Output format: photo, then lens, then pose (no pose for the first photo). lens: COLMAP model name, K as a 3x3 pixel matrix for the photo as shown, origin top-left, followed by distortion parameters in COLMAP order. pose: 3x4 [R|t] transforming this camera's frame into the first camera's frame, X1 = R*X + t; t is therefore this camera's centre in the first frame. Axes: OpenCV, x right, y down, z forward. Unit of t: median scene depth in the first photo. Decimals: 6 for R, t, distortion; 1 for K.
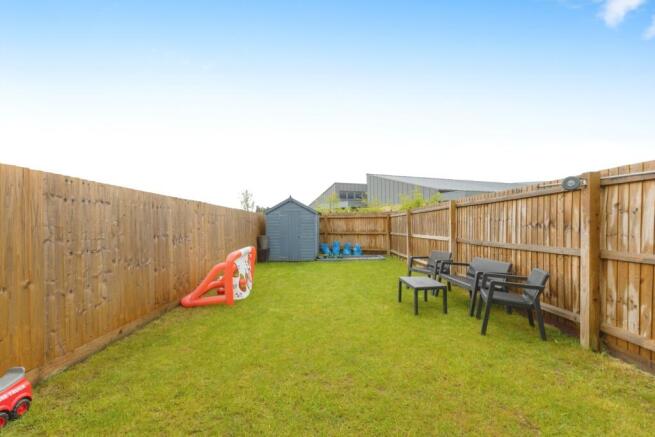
lens RADIAL K [[283.1, 0, 327.5], [0, 283.1, 218.5], [0, 0, 1]] dist [0.000436, -0.000185]
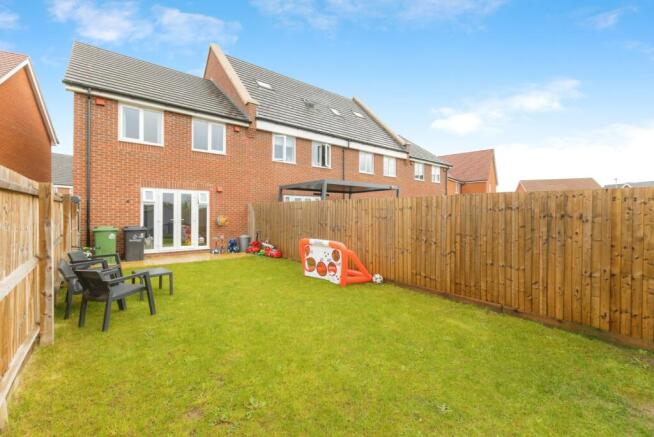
lens RADIAL K [[280.8, 0, 327.0], [0, 280.8, 218.5], [0, 0, 1]] dist [0.002905, 0.000312]
pose [[-0.780586, 0.011196, -0.624948, 0.515118], [0.008185, 0.999937, 0.007691, 0.012865], [0.624994, 0.000888, -0.780629, 2.455723]]
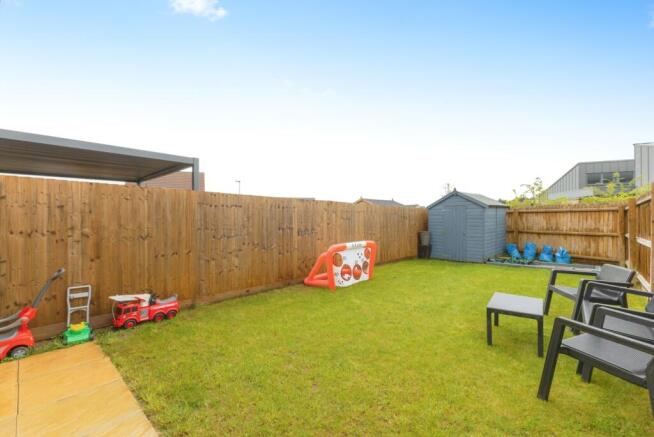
lens RADIAL K [[280.8, 0, 327.0], [0, 280.8, 218.5], [0, 0, 1]] dist [0.002905, 0.000312]
pose [[0.718749, 0.004023, -0.695258, 0.499176], [0.009896, 0.999823, 0.016016, -0.006763], [0.695200, -0.018392, 0.718581, 0.175843]]
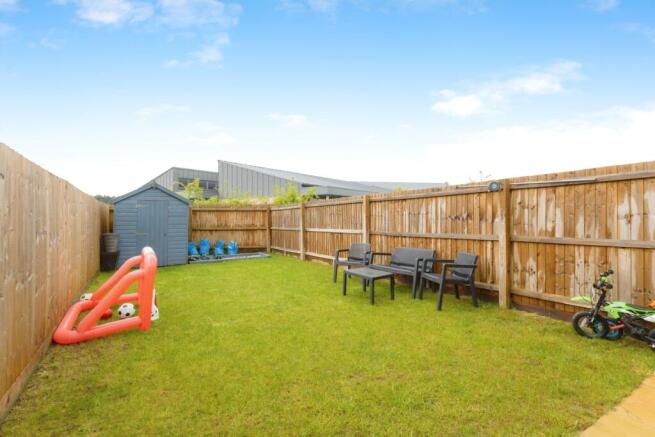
lens RADIAL K [[313.7, 0, 326.3], [0, 313.7, 203.2], [0, 0, 1]] dist [0.001486, -0.000106]
pose [[0.856809, 0.027727, 0.514888, -0.417801], [-0.011707, 0.999342, -0.034333, 0.012150], [-0.515501, 0.023389, 0.856570, 0.092000]]
